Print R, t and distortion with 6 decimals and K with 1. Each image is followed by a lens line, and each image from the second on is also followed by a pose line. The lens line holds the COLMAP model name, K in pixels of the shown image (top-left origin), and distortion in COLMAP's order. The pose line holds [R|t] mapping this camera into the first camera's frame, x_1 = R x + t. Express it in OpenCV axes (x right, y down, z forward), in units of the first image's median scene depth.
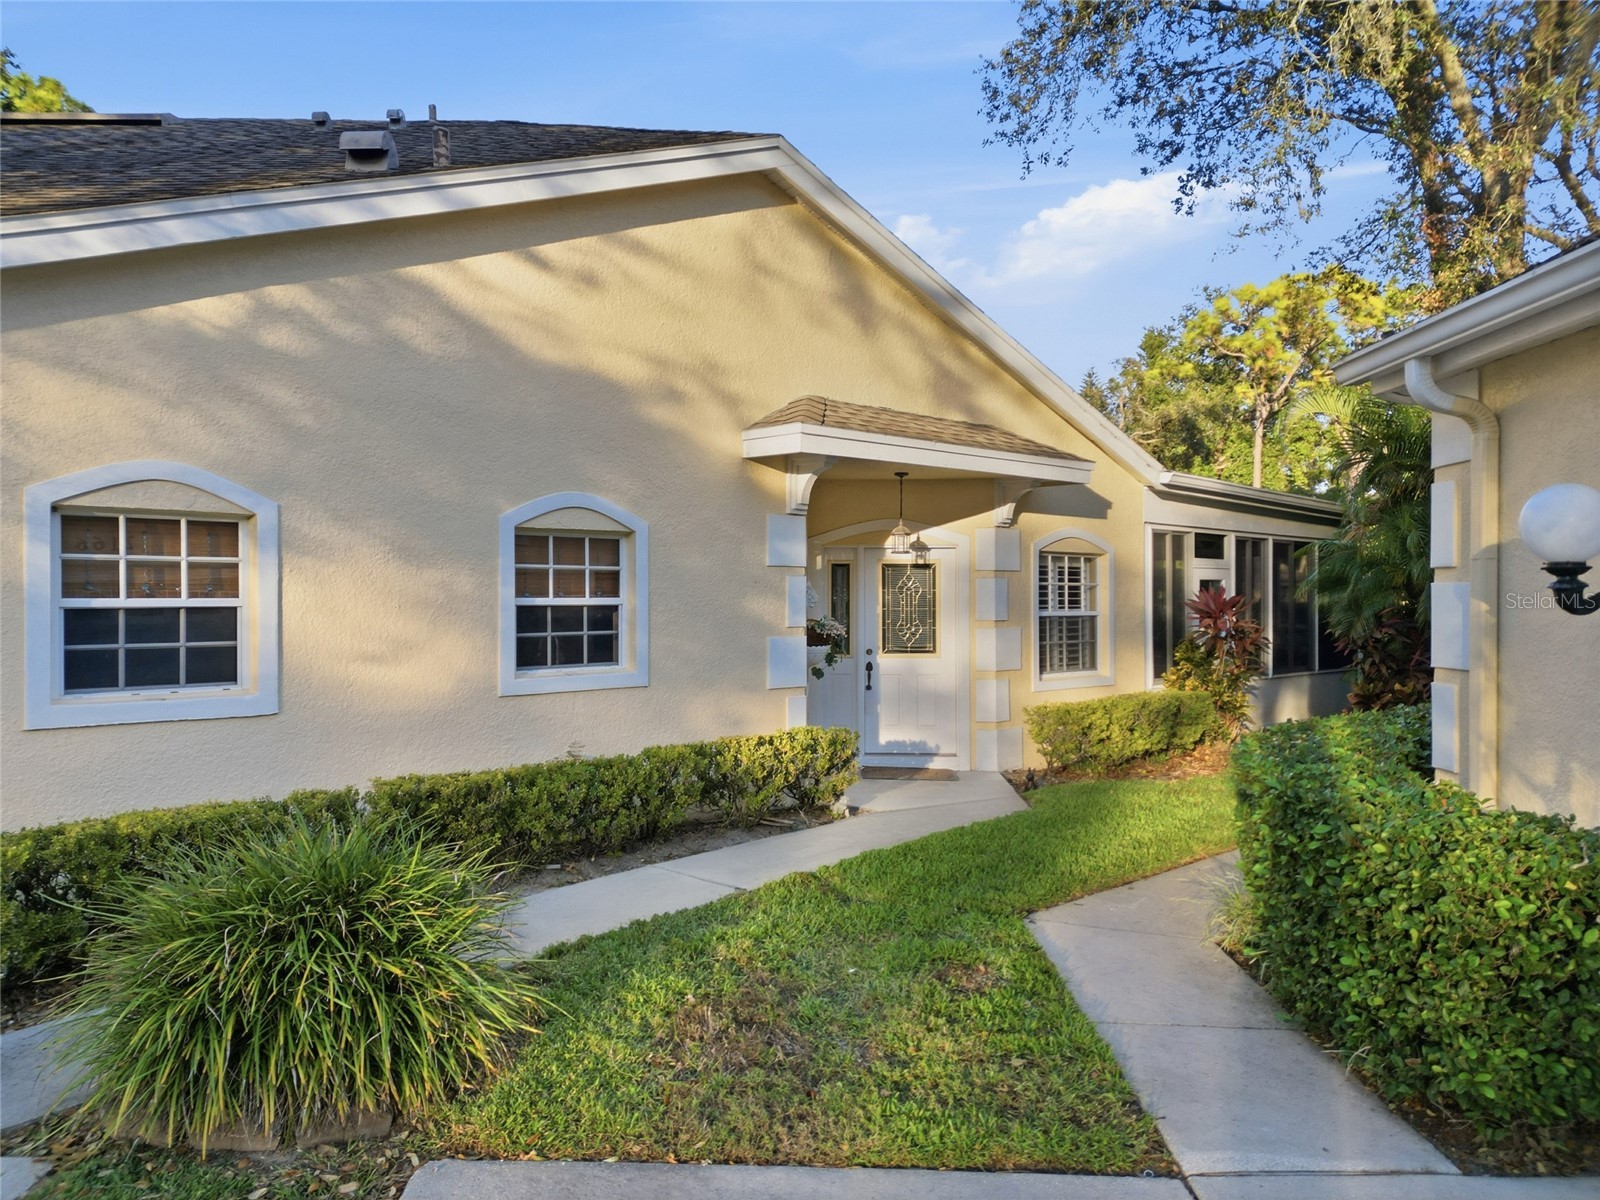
lens RADIAL K [[1118.6, 0, 800.0], [0, 1118.6, 600.0], [0, 0, 1]] dist [0.053555, -0.002645]
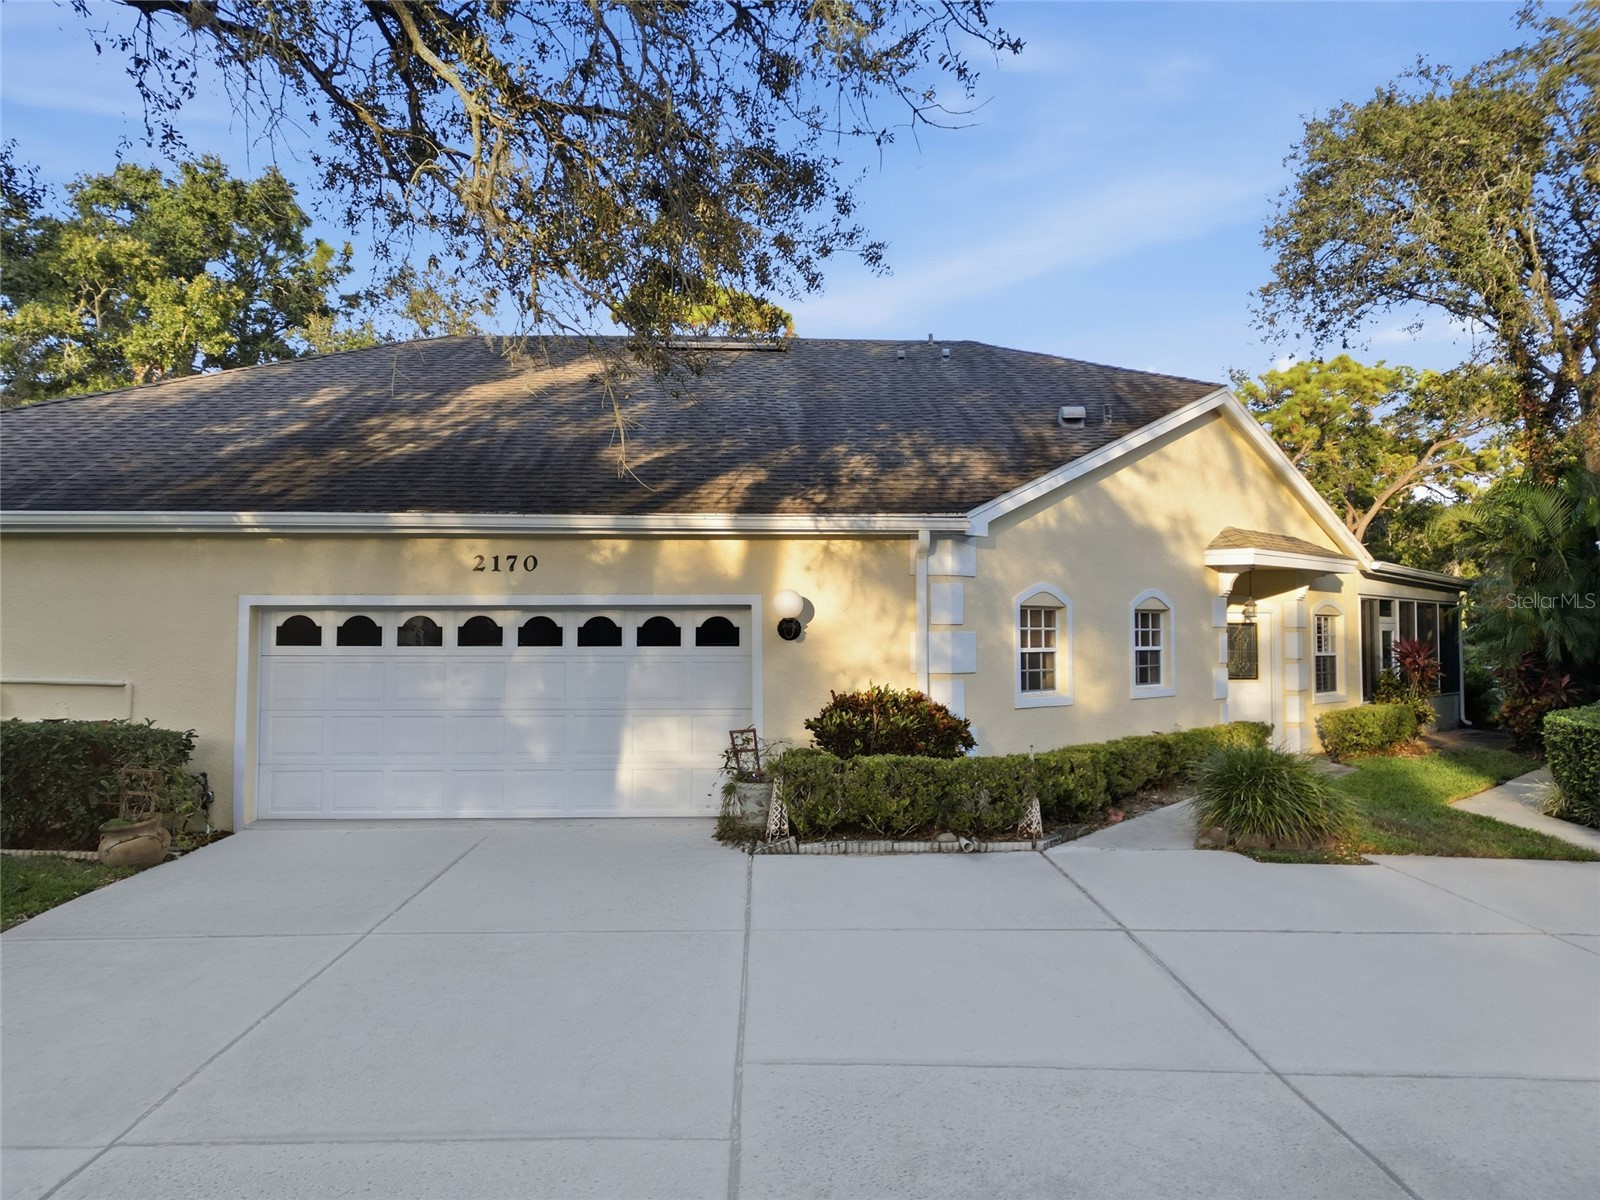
lens RADIAL K [[1130.2, 0, 805.6], [0, 1130.2, 562.9], [0, 0, 1]] dist [0.052545, -0.000197]
pose [[0.998770, 0.000153, 0.049589, -0.575524], [0.003112, 0.997830, -0.065764, -0.012442], [-0.049491, 0.065838, 0.996602, -0.570337]]
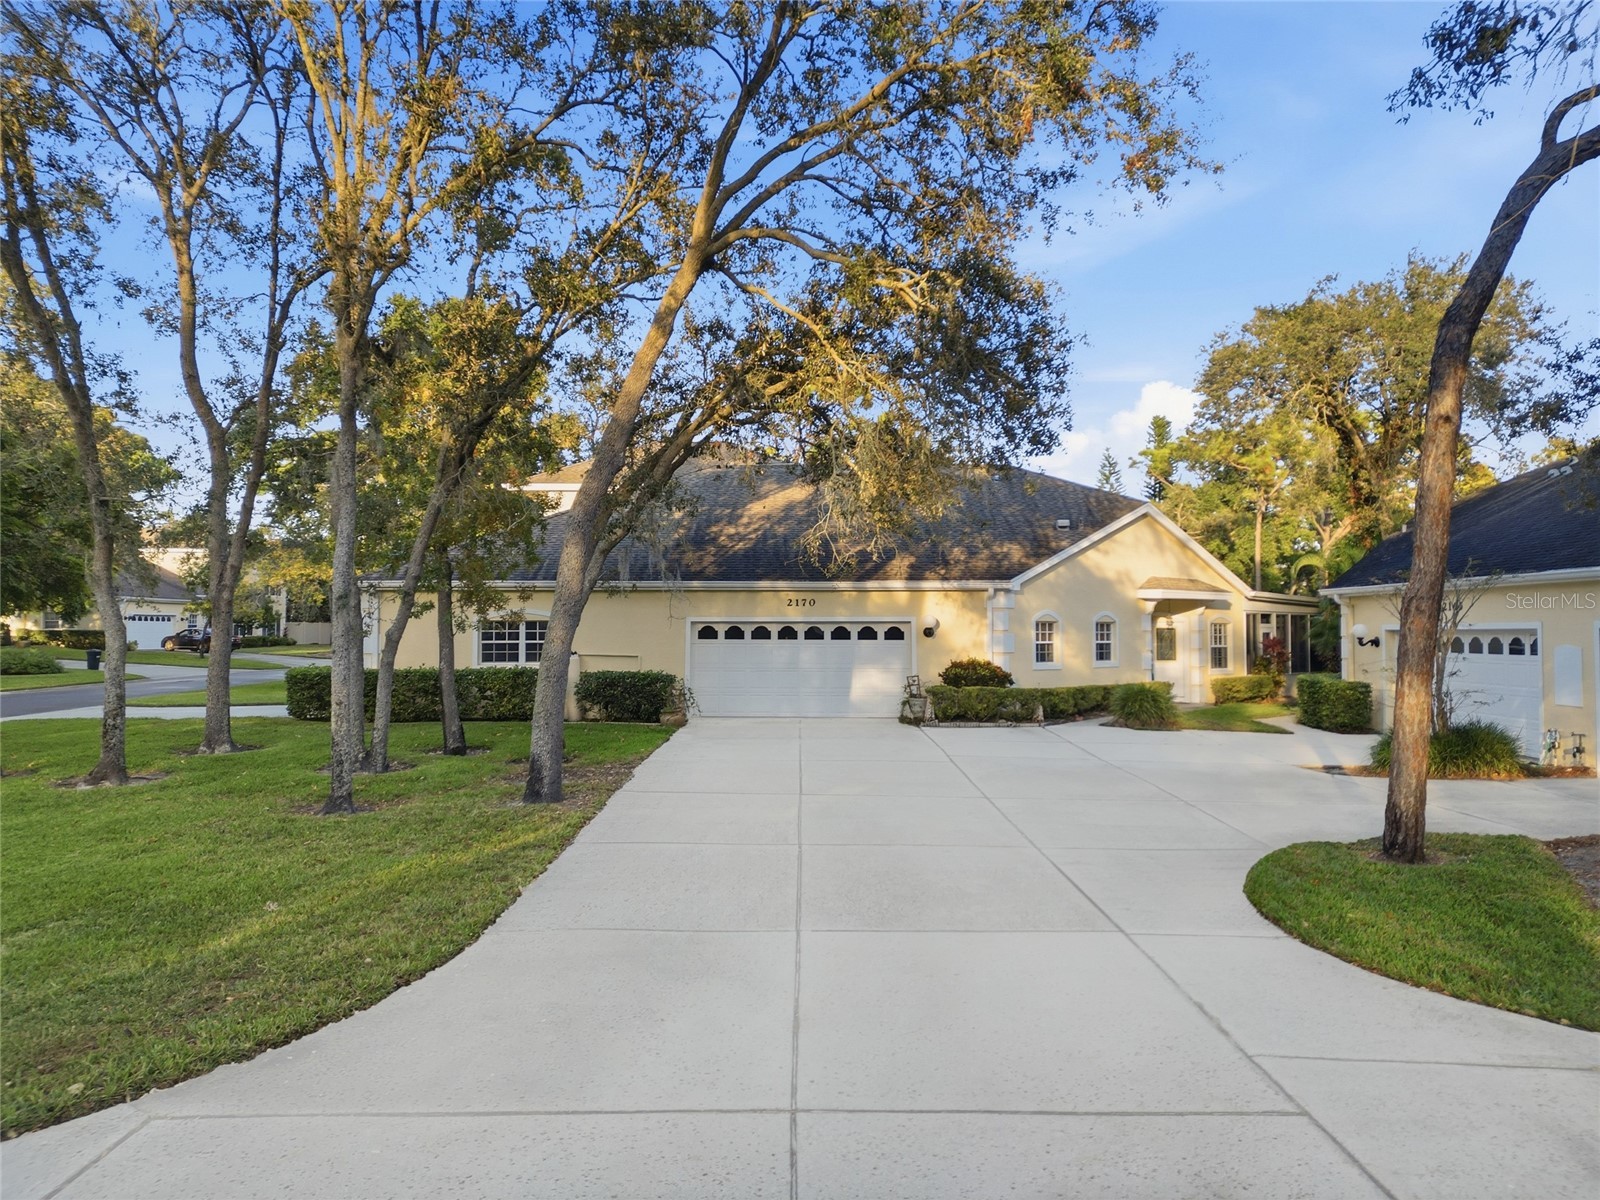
lens RADIAL K [[1118.6, 0, 800.0], [0, 1118.6, 600.0], [0, 0, 1]] dist [0.053555, -0.002645]
pose [[0.999862, -0.000984, 0.016597, -0.819184], [0.001529, 0.999457, -0.032909, -0.011379], [-0.016556, 0.032930, 0.999321, -1.703373]]
